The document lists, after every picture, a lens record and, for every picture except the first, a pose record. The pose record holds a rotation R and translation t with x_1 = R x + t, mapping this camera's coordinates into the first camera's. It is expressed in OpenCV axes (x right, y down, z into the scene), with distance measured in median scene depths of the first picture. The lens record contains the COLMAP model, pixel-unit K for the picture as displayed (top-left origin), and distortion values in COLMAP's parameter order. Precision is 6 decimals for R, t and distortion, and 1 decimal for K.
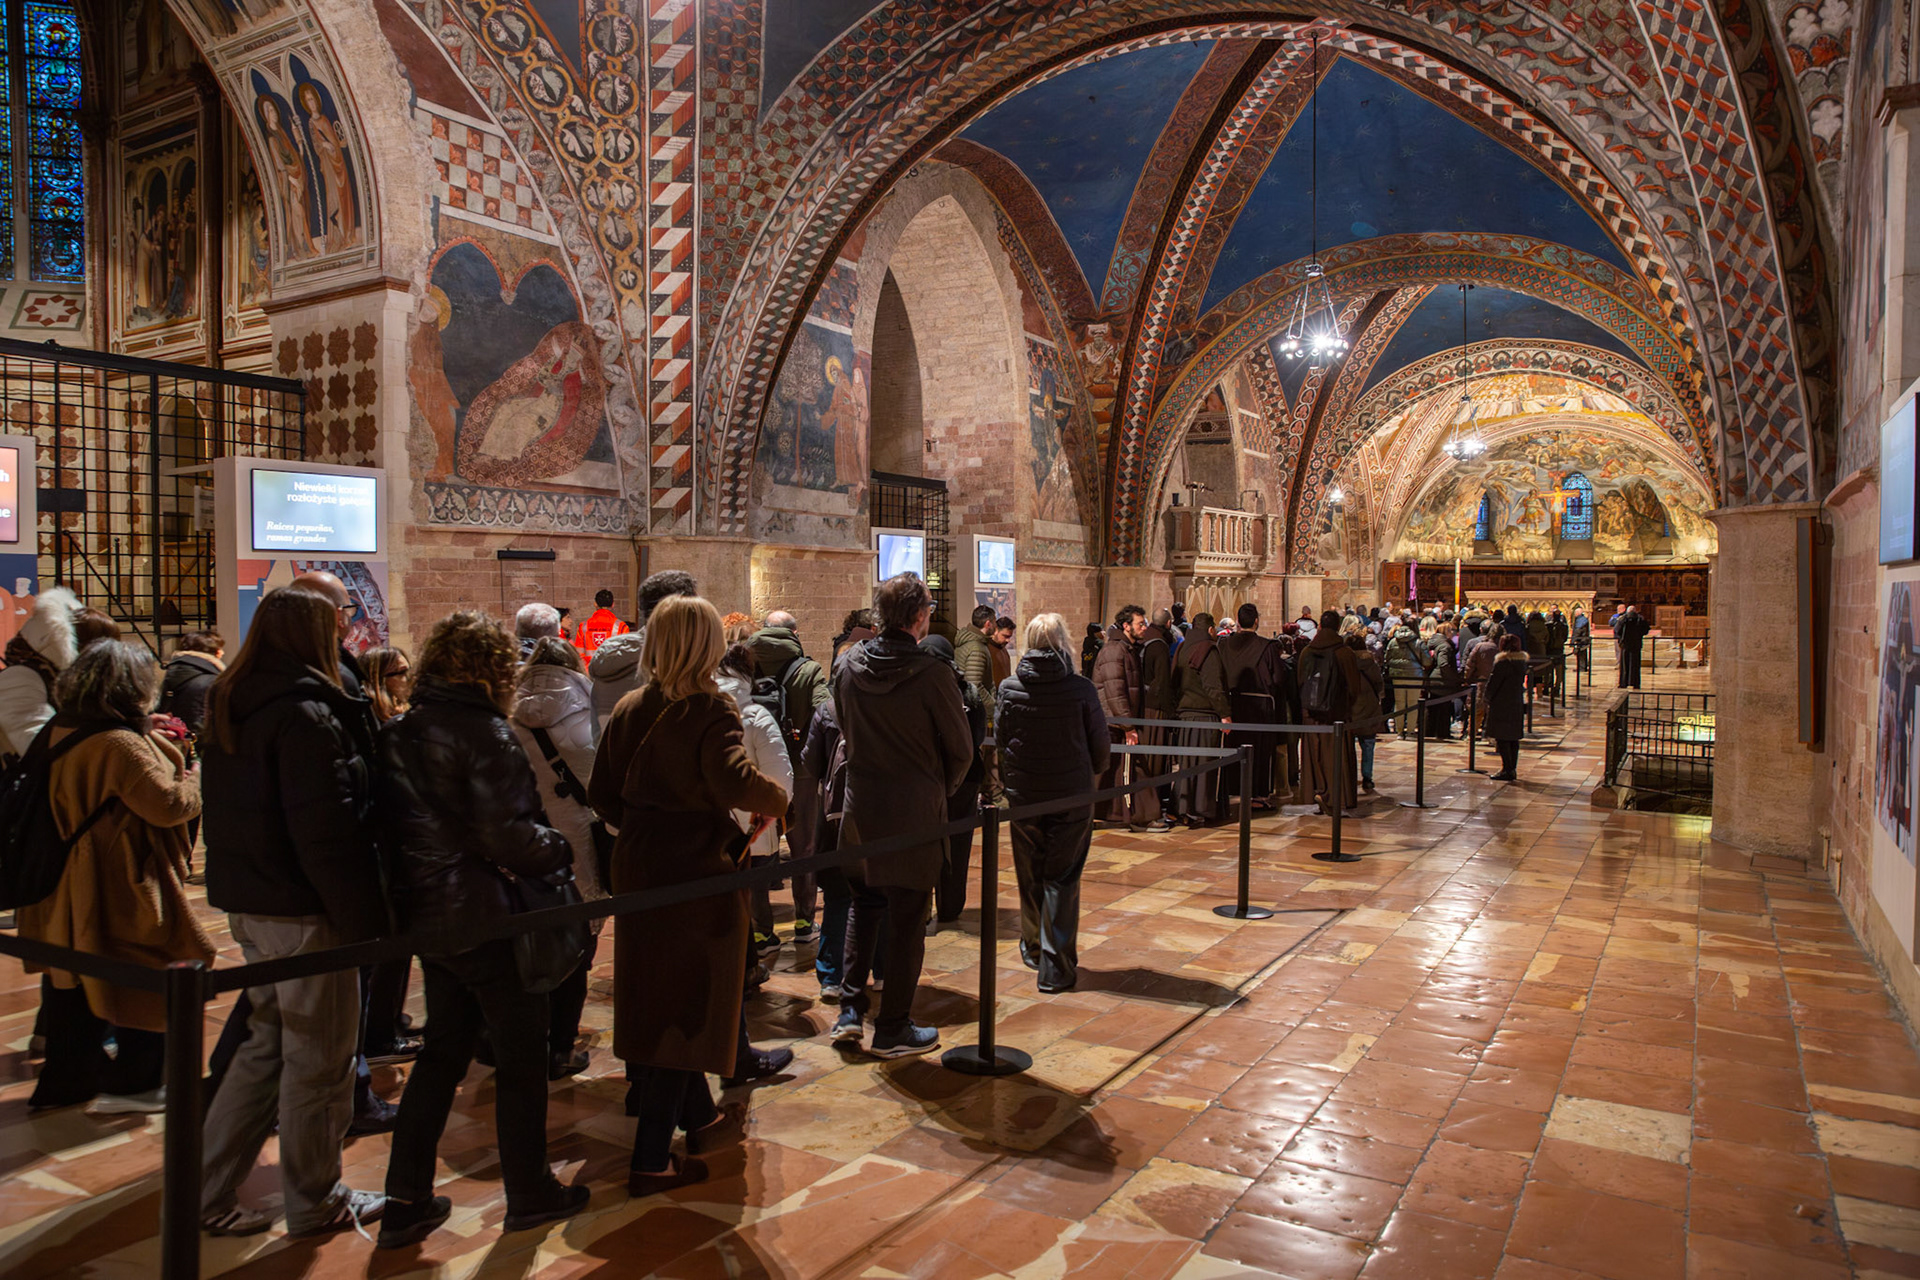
lens RADIAL K [[1306.8, 0, 954.8], [0, 1306.8, 638.6], [0, 0, 1]] dist [-0.107624, 0.088185]
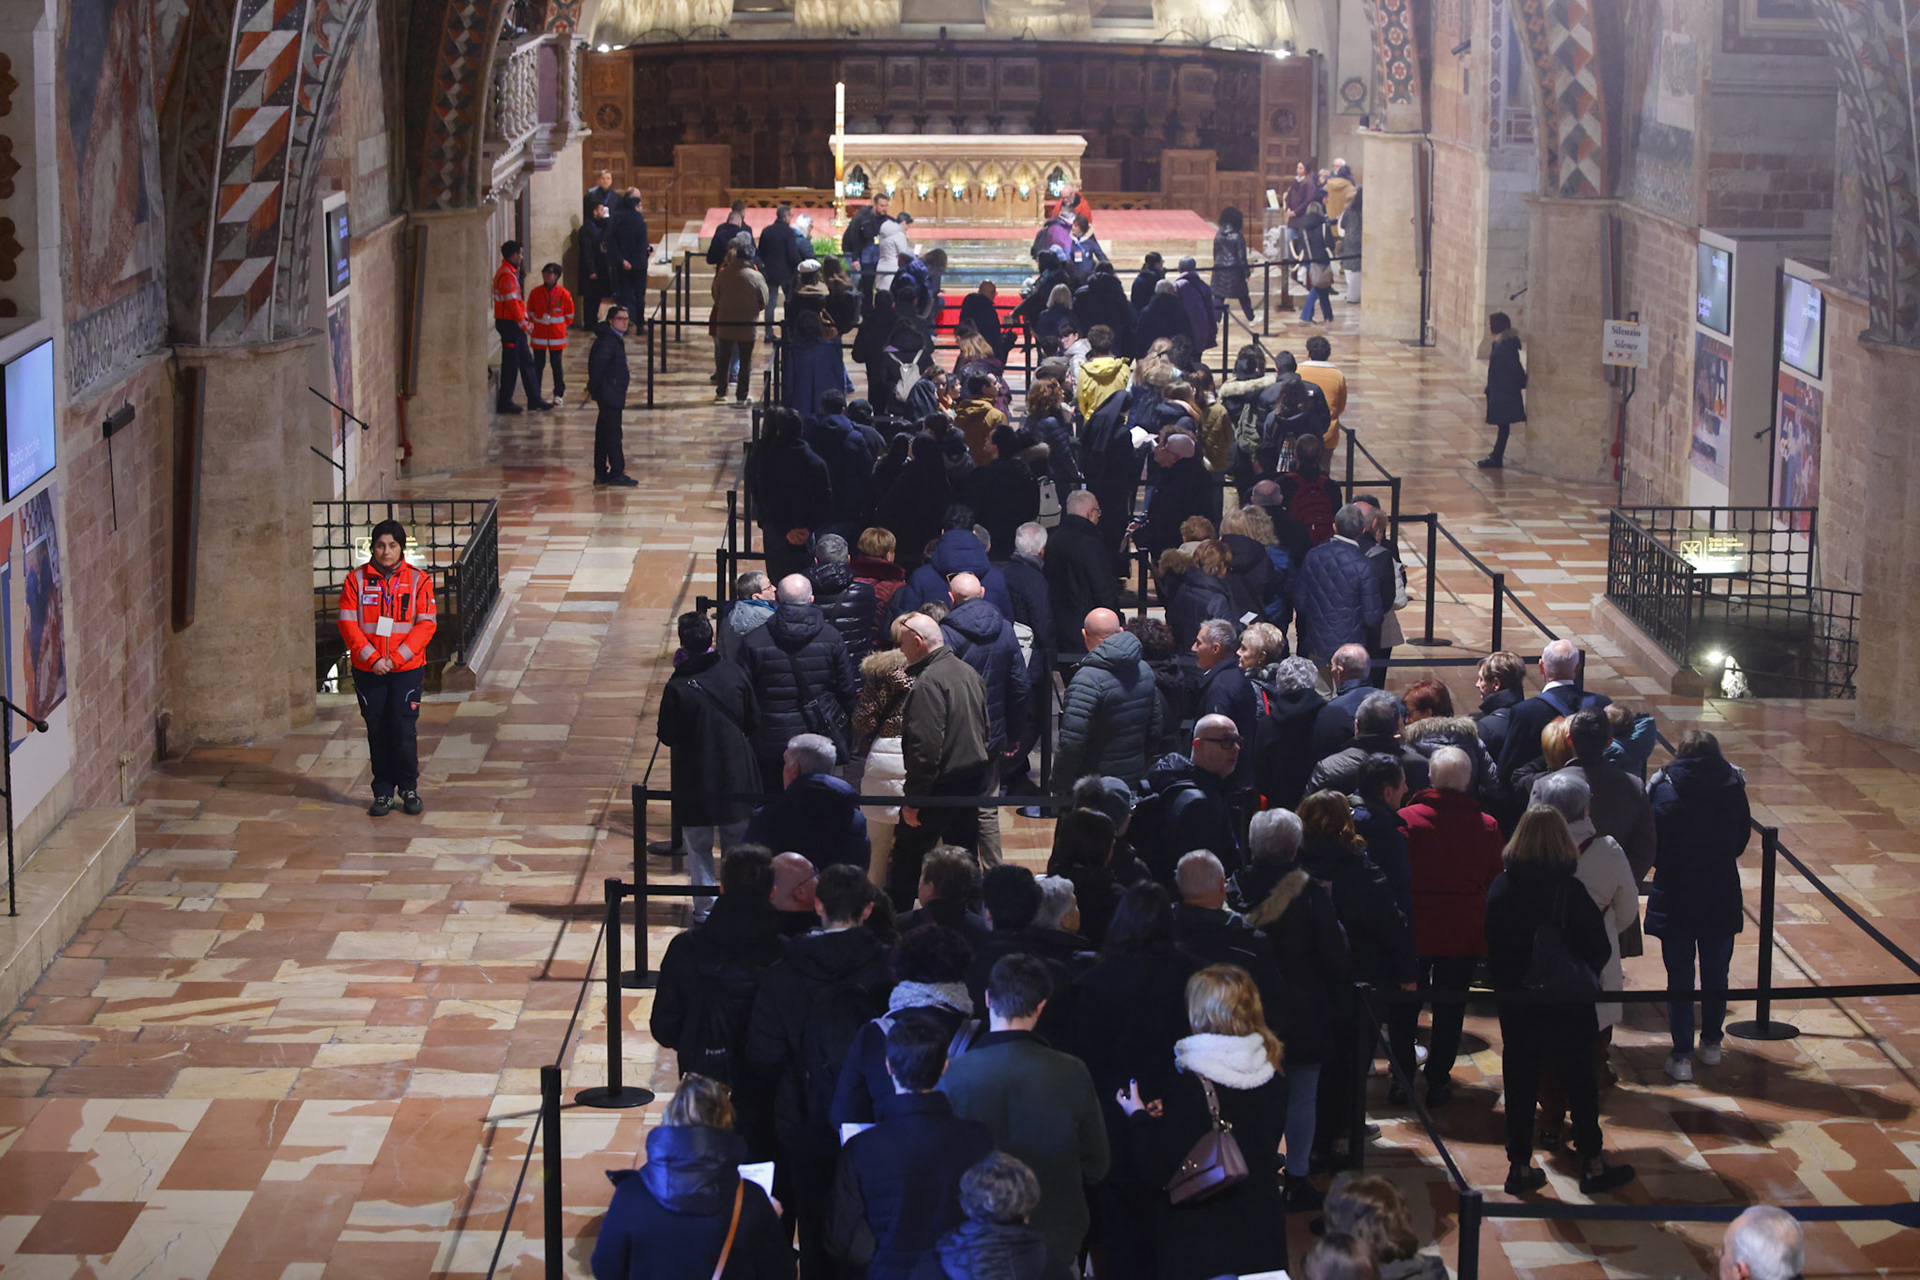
lens RADIAL K [[3903.5, 0, 960.0], [0, 3903.5, 640.0], [0, 0, 1]] dist [-0.232013, 0.359357]
pose [[0.846393, -0.093145, 0.524350, -0.656109], [0.013254, 0.987965, 0.154108, -0.161406], [-0.532394, -0.123486, 0.837441, -0.424534]]
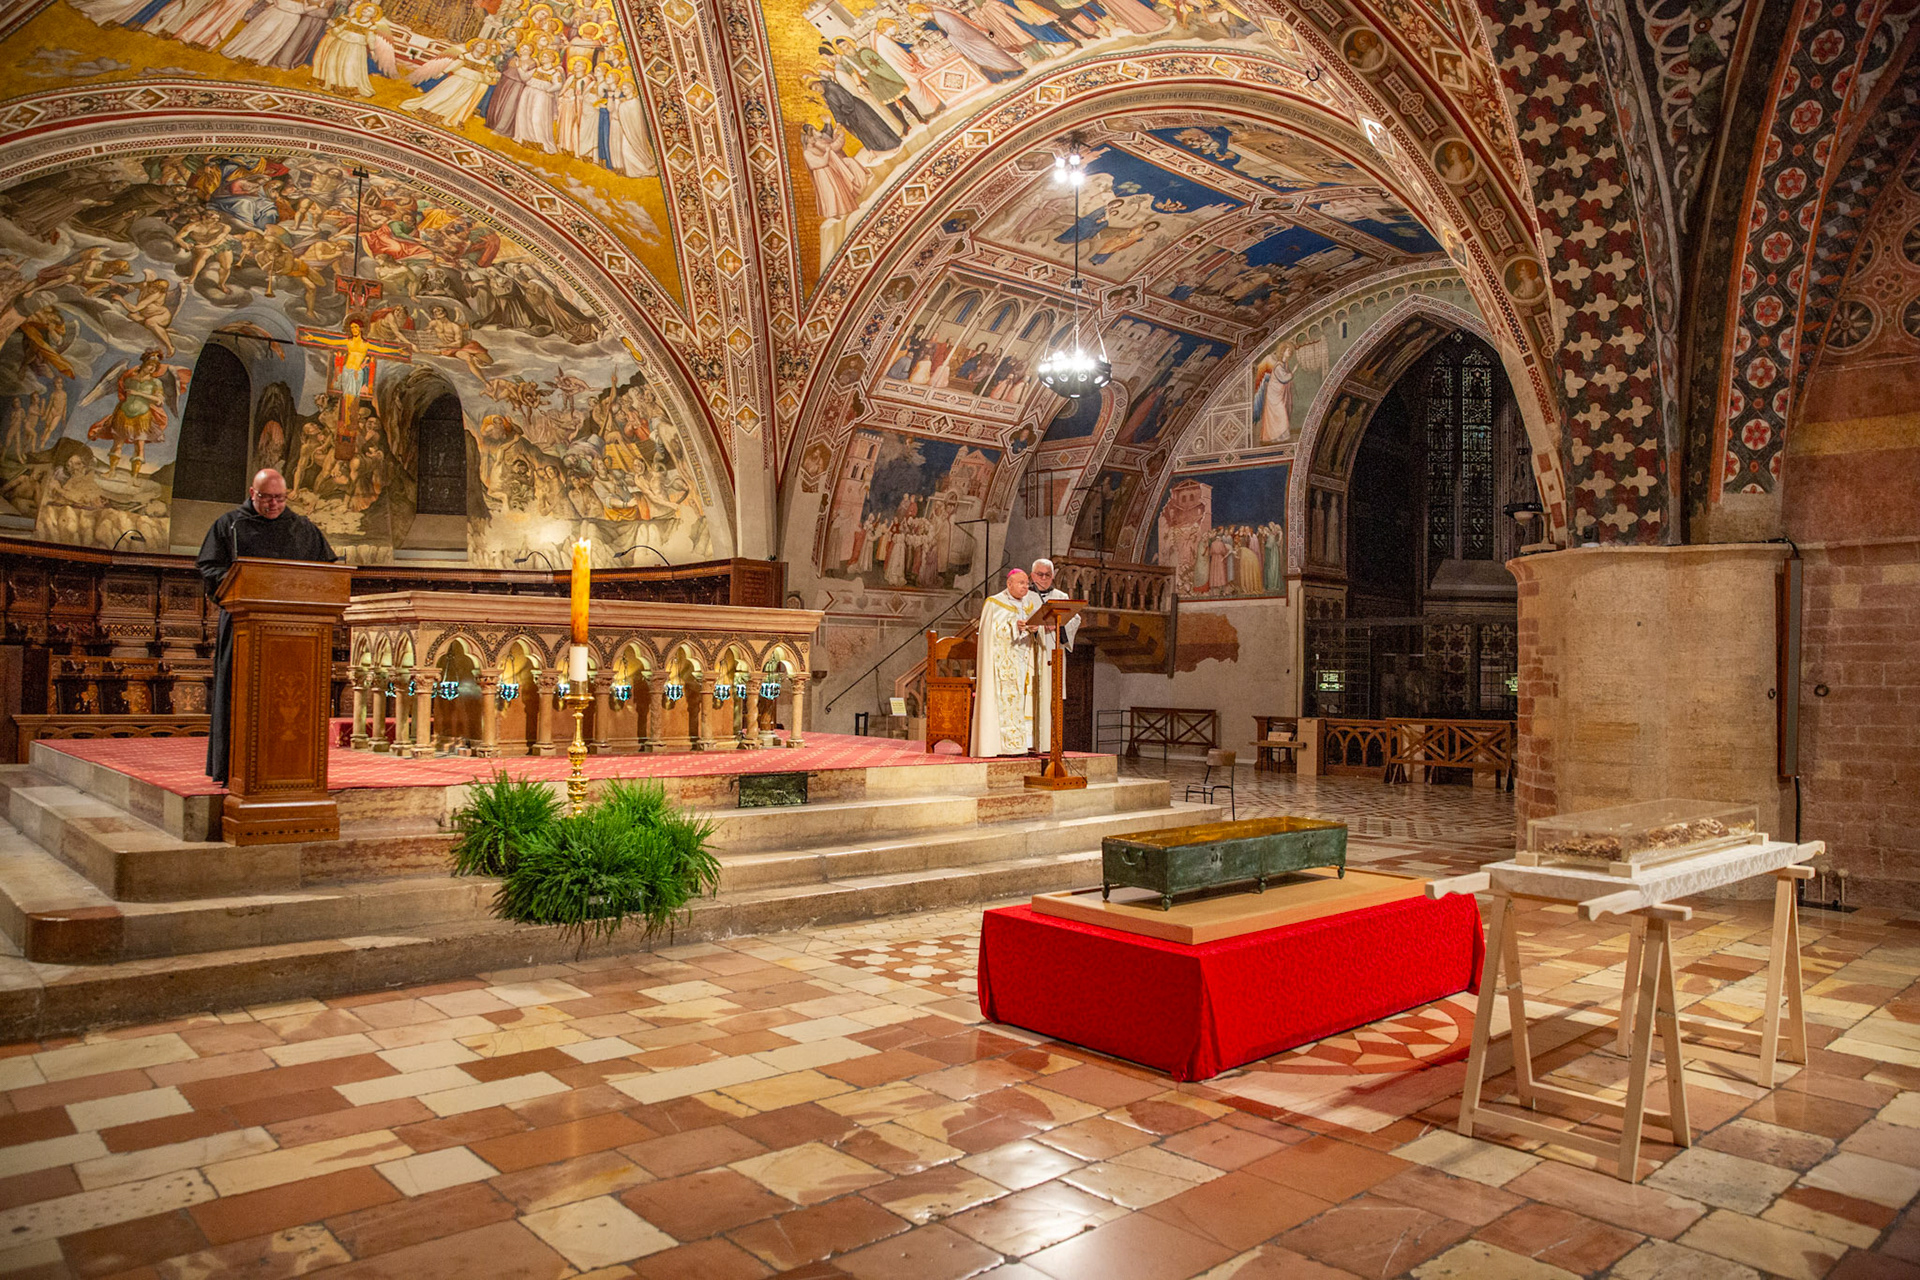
lens RADIAL K [[1313.1, 0, 953.0], [0, 1313.1, 638.6], [0, 0, 1]] dist [-0.110656, 0.093849]
pose [[0.290494, 0.028985, 0.956438, 0.453417], [0.016574, 0.999239, -0.035316, -0.040487], [-0.956733, 0.026111, 0.289792, 1.846057]]
